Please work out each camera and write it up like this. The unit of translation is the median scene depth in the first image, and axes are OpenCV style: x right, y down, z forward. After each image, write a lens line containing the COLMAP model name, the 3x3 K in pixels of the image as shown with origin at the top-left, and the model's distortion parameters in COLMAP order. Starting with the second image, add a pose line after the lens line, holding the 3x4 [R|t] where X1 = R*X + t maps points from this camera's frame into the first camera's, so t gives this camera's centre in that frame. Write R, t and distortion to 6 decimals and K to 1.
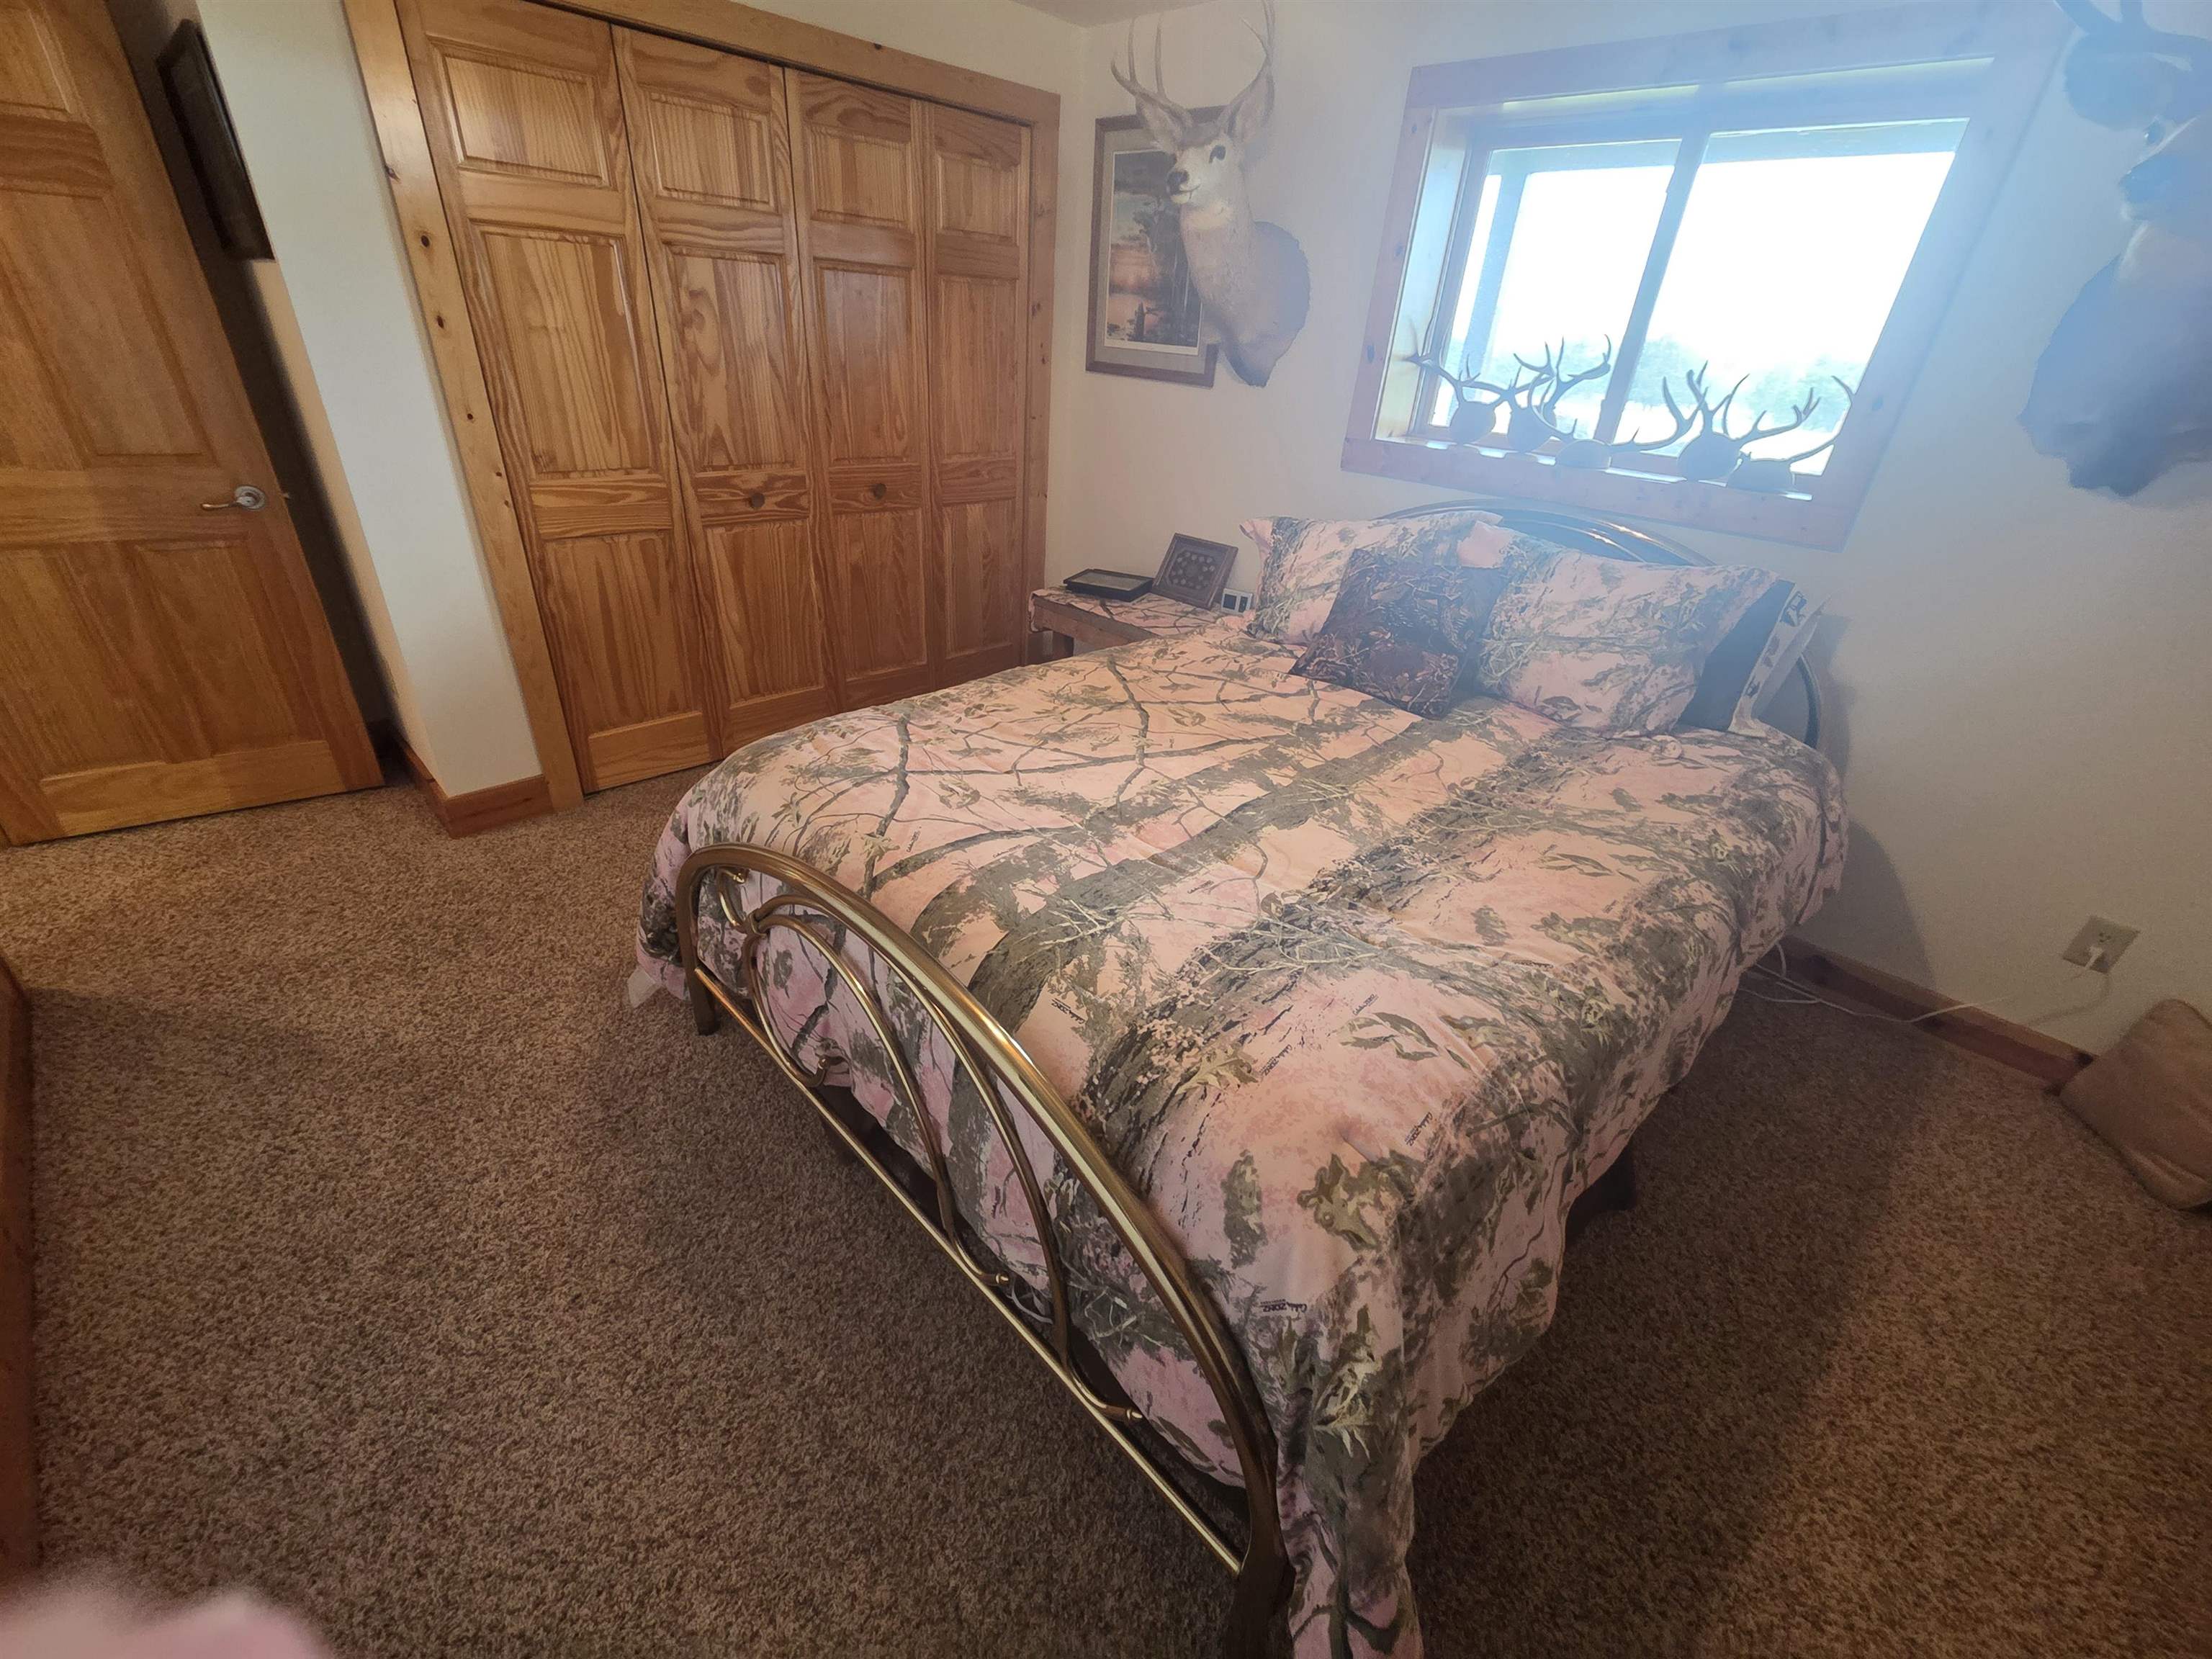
lens RADIAL K [[912.3, 0, 1107.0], [0, 912.3, 833.5], [0, 0, 1]] dist [0.015176, 0.000937]
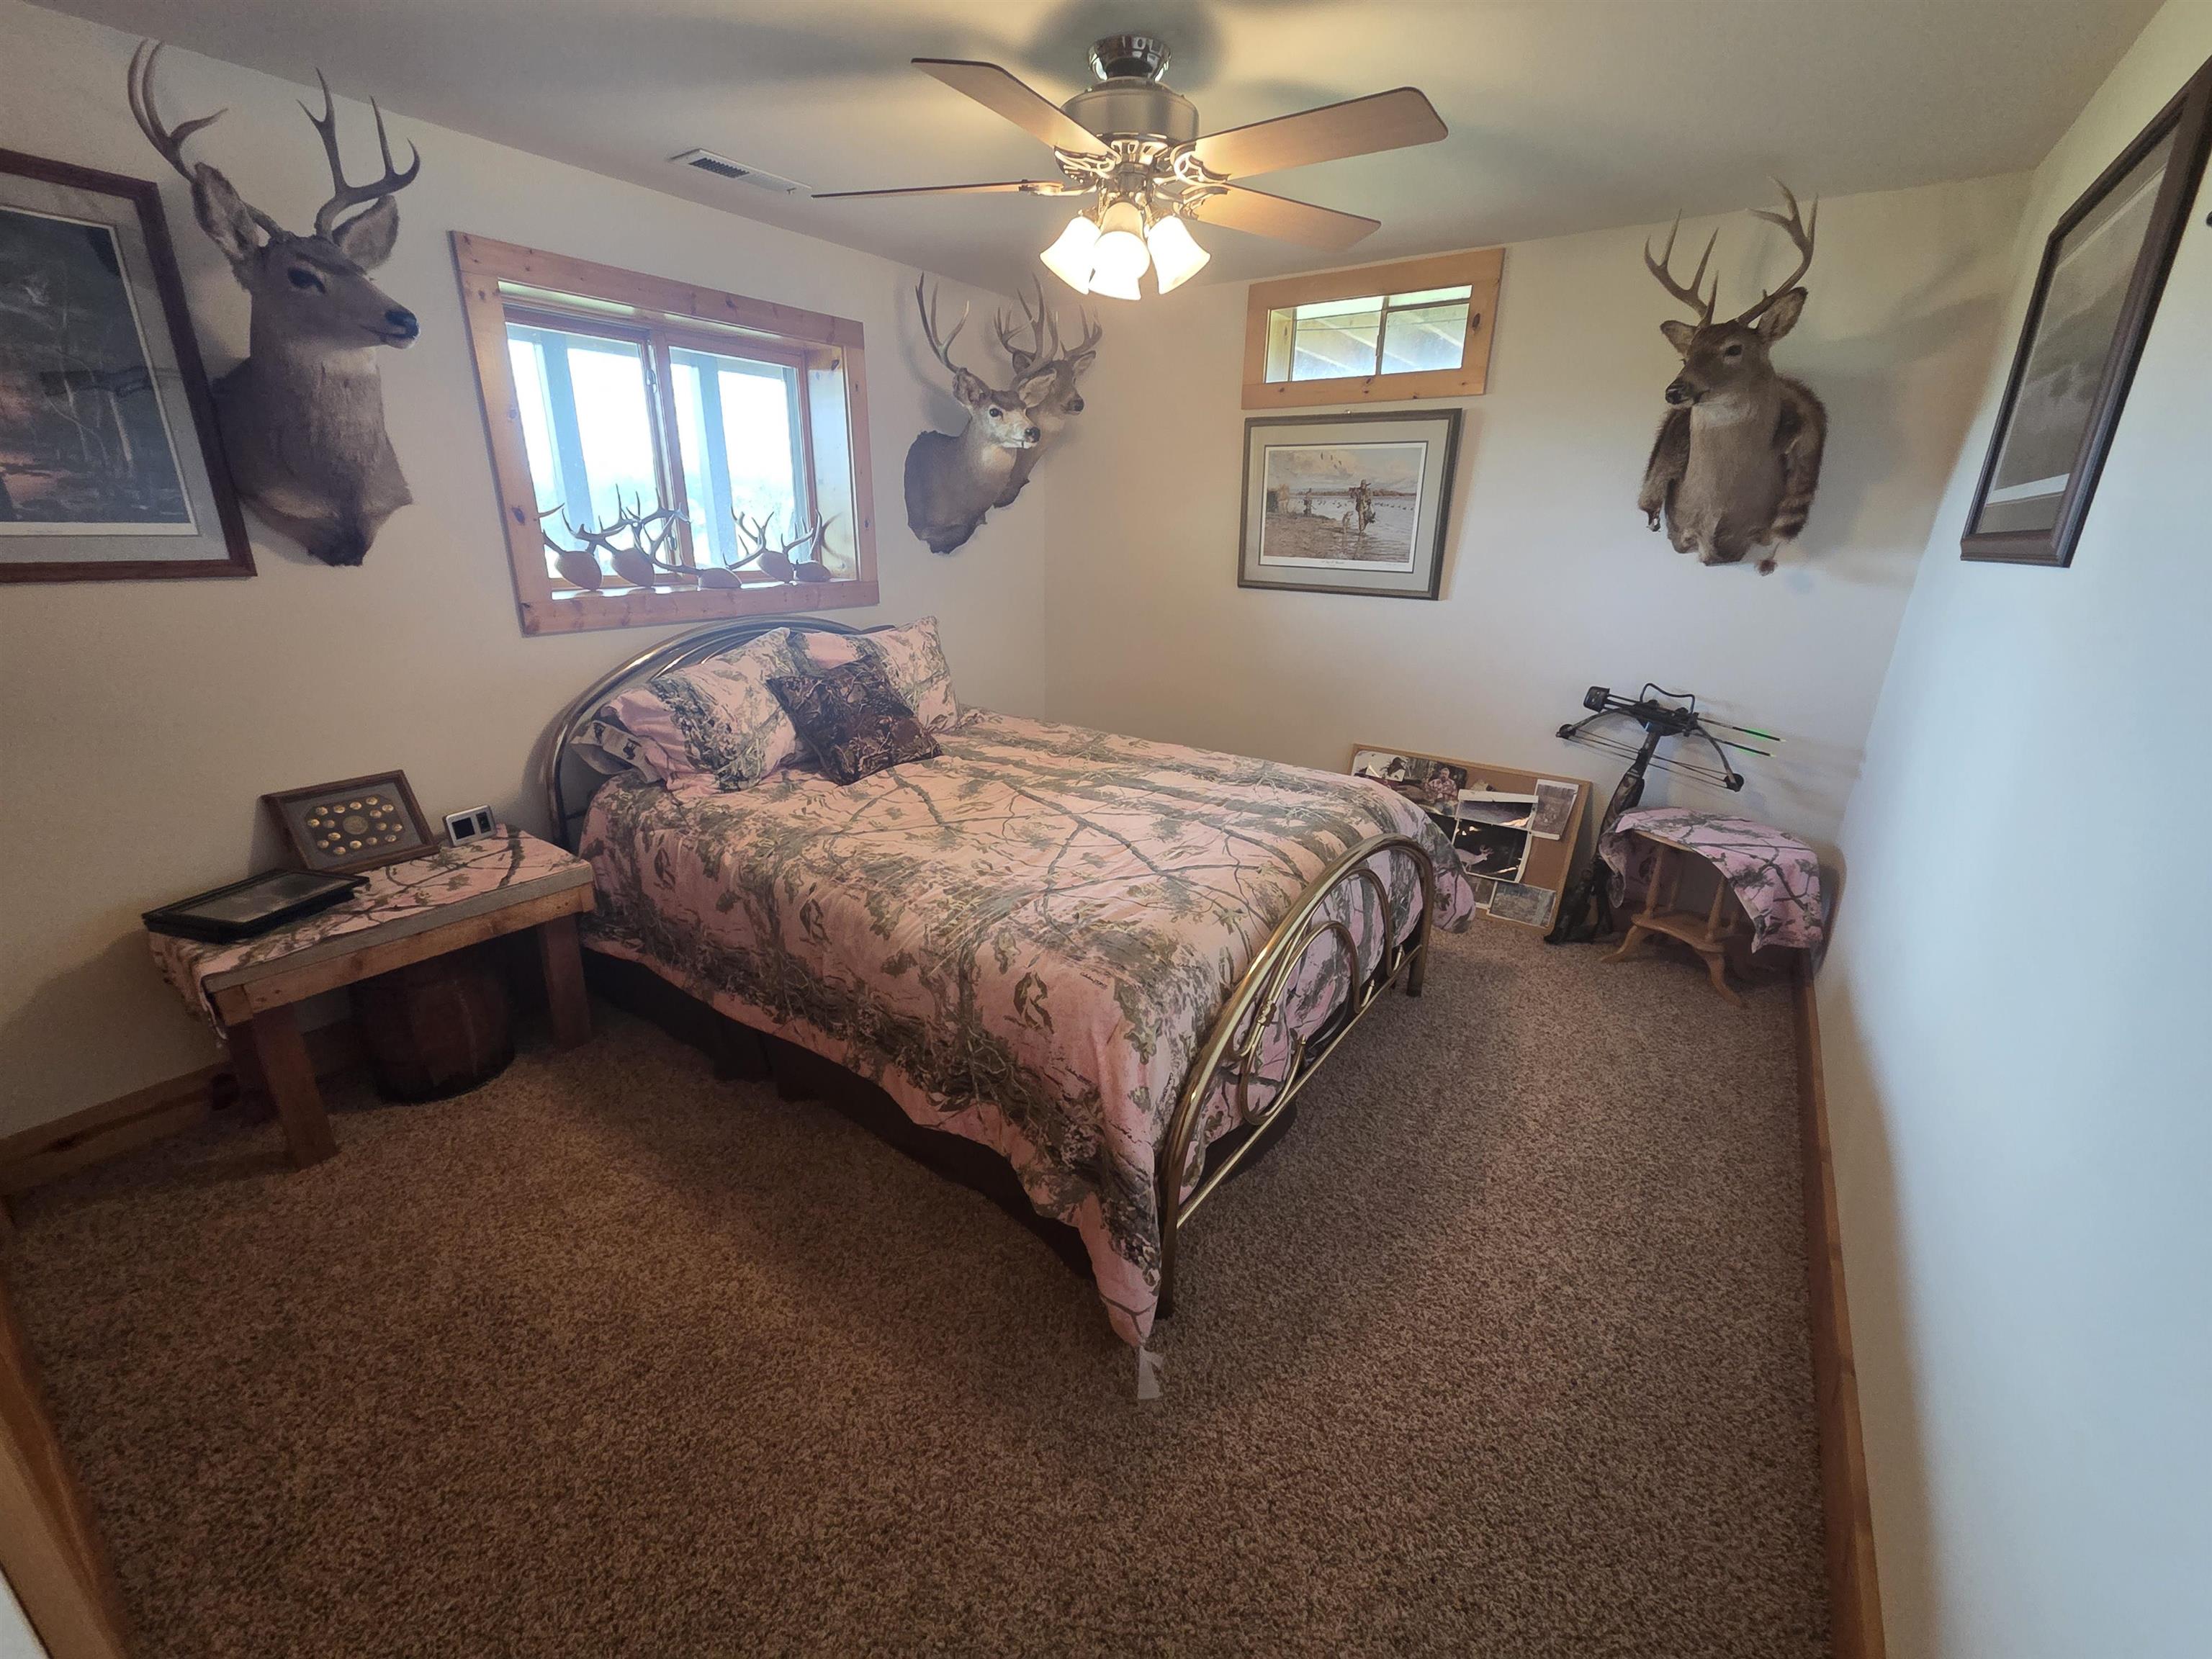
lens RADIAL K [[912.3, 0, 1104.4], [0, 912.3, 825.7], [0, 0, 1]] dist [0.015176, 0.000937]
pose [[-0.169975, -0.385524, 0.906907, -1.172687], [0.455876, 0.785141, 0.419203, -0.599988], [-0.873662, 0.484691, 0.042297, 0.901522]]
